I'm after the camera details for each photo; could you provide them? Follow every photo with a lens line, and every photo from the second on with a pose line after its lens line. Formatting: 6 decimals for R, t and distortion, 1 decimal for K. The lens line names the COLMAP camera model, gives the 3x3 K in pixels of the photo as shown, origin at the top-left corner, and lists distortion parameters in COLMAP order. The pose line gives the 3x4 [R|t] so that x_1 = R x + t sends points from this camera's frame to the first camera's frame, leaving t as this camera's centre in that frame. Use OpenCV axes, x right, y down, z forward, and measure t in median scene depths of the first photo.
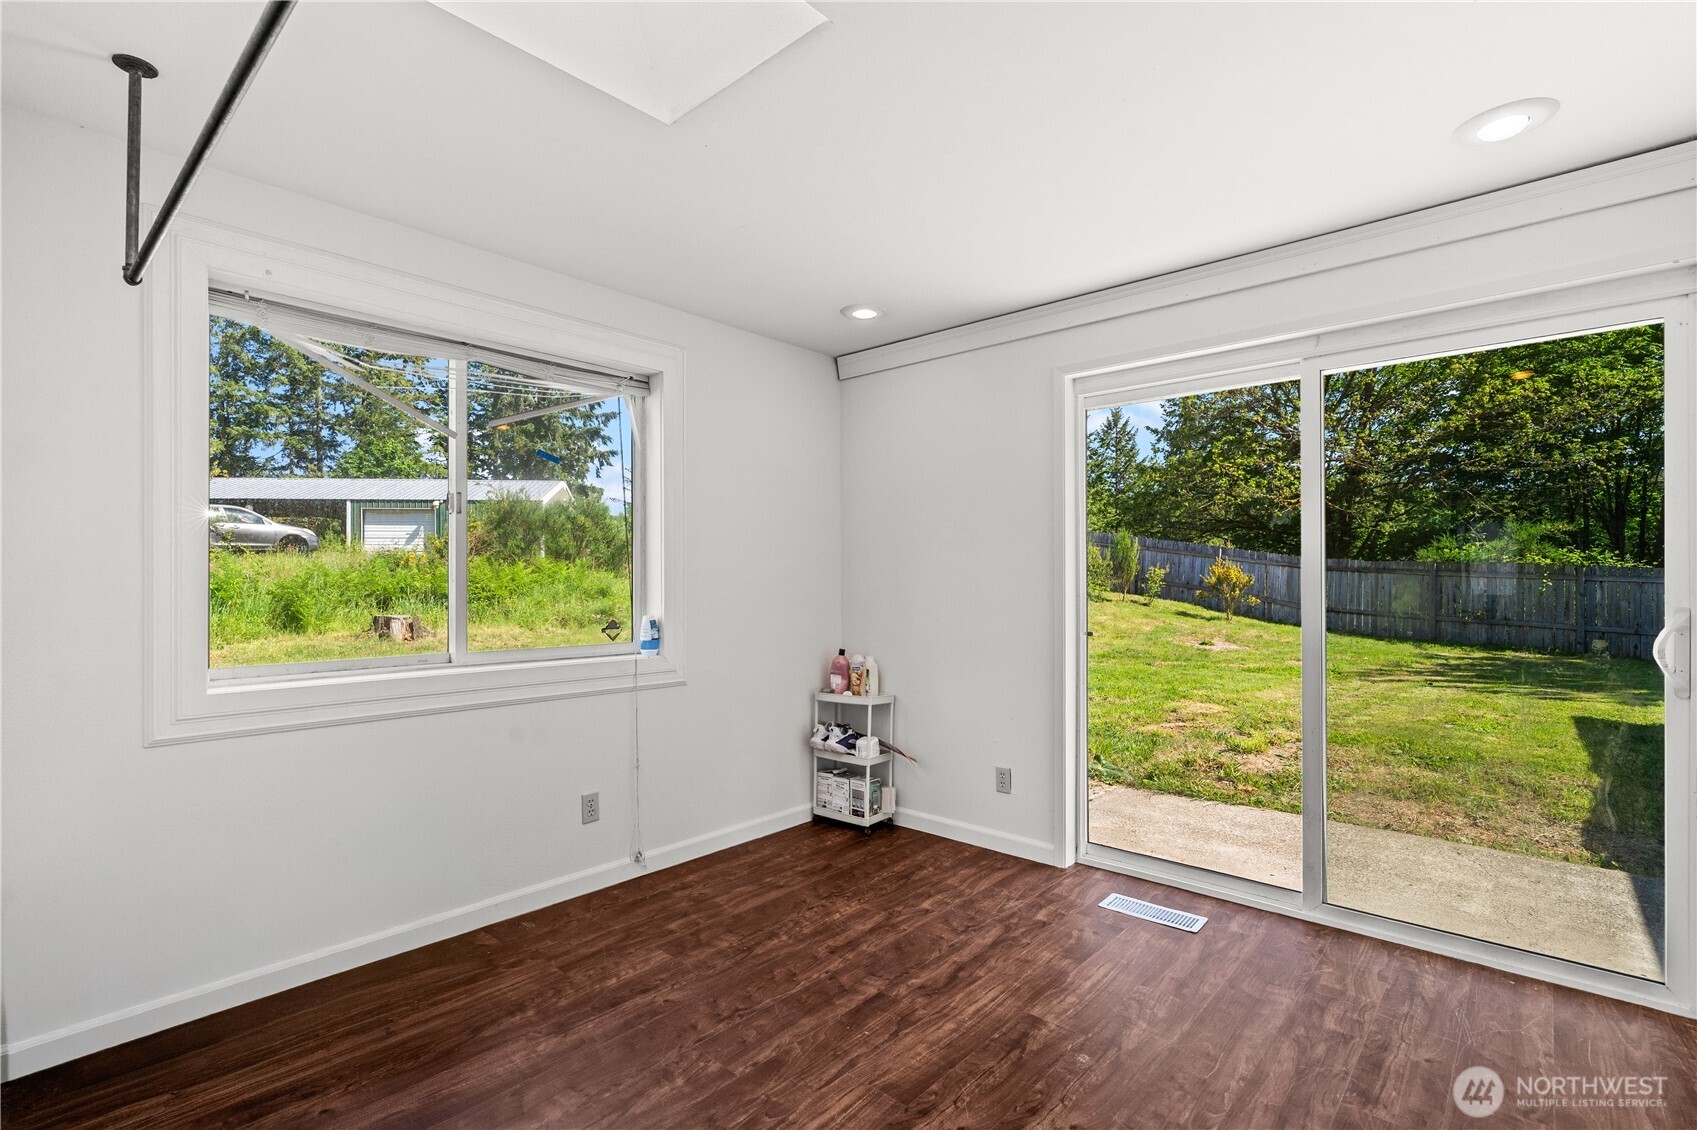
lens RADIAL K [[779.3, 0, 839.4], [0, 779.3, 574.8], [0, 0, 1]] dist [0.002069, 0.001398]
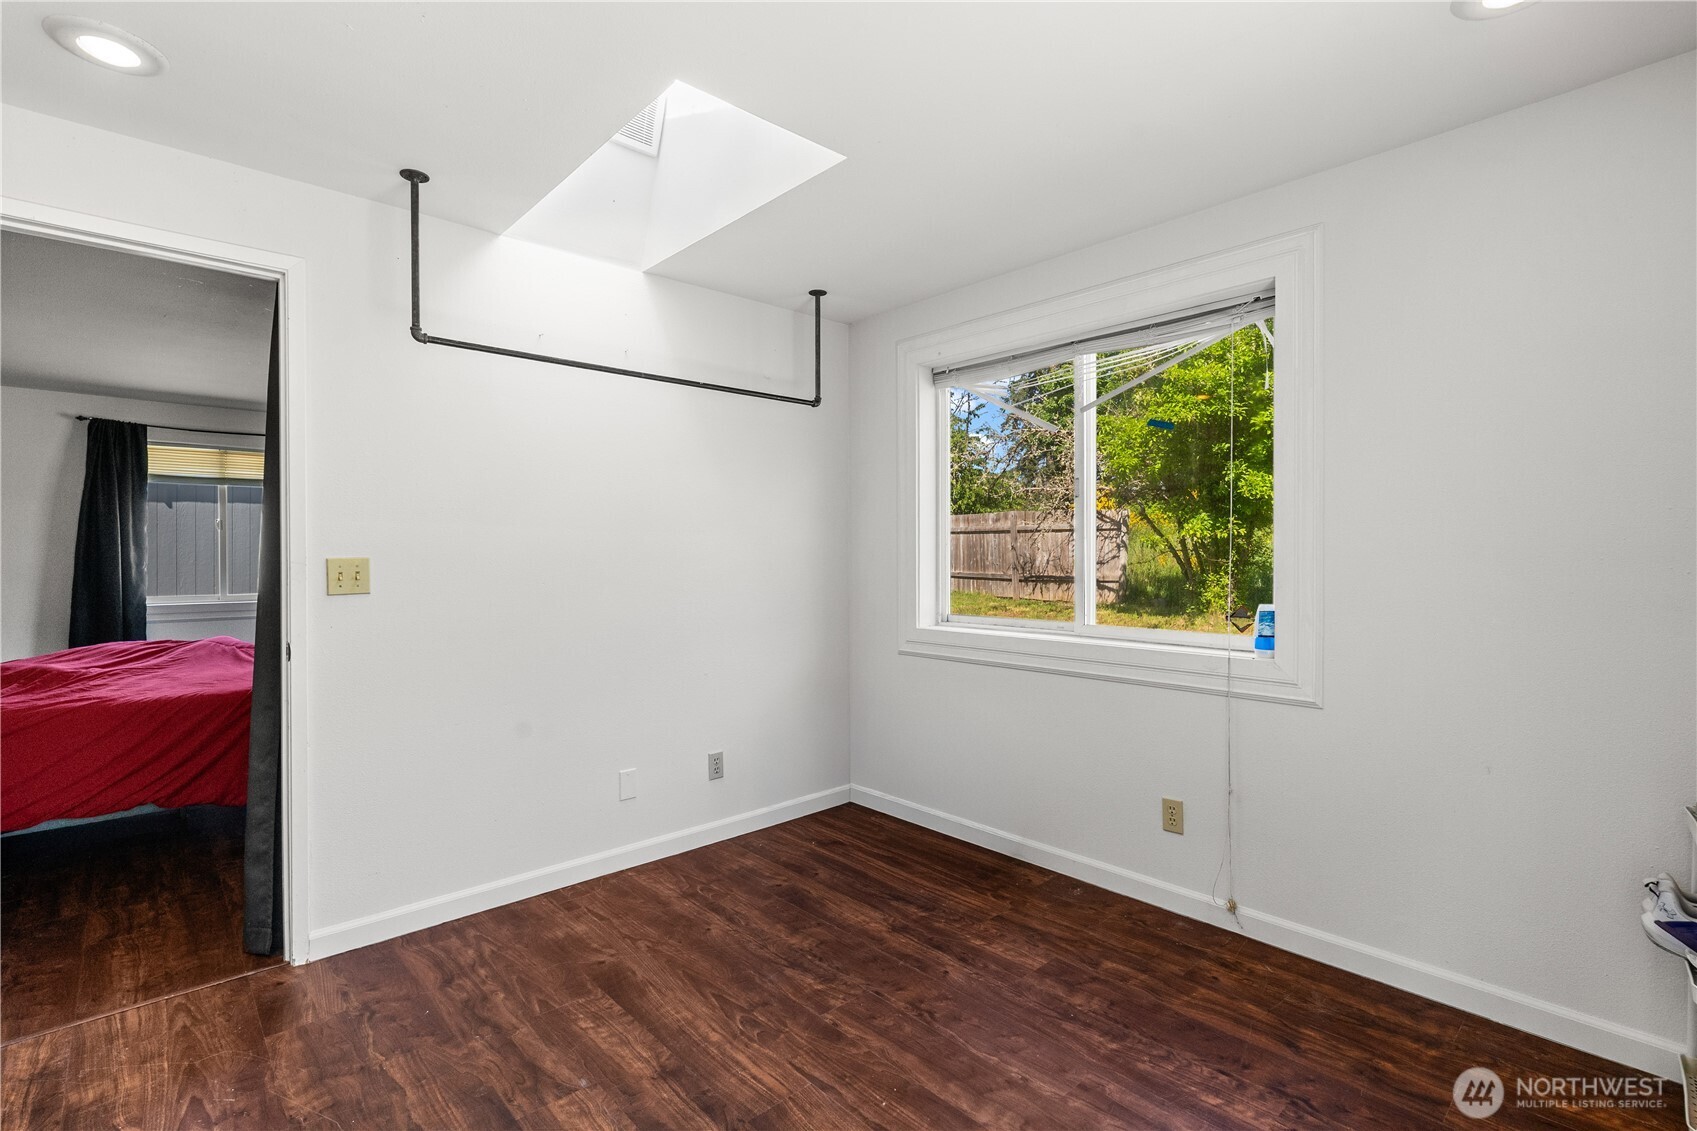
lens RADIAL K [[779.3, 0, 837.2], [0, 779.3, 555.3], [0, 0, 1]] dist [0.002069, 0.001398]
pose [[-0.088556, -0.000846, -0.996071, 0.714102], [0.009511, 0.999953, -0.001695, 0.002257], [0.996026, -0.009624, -0.088544, 0.845763]]
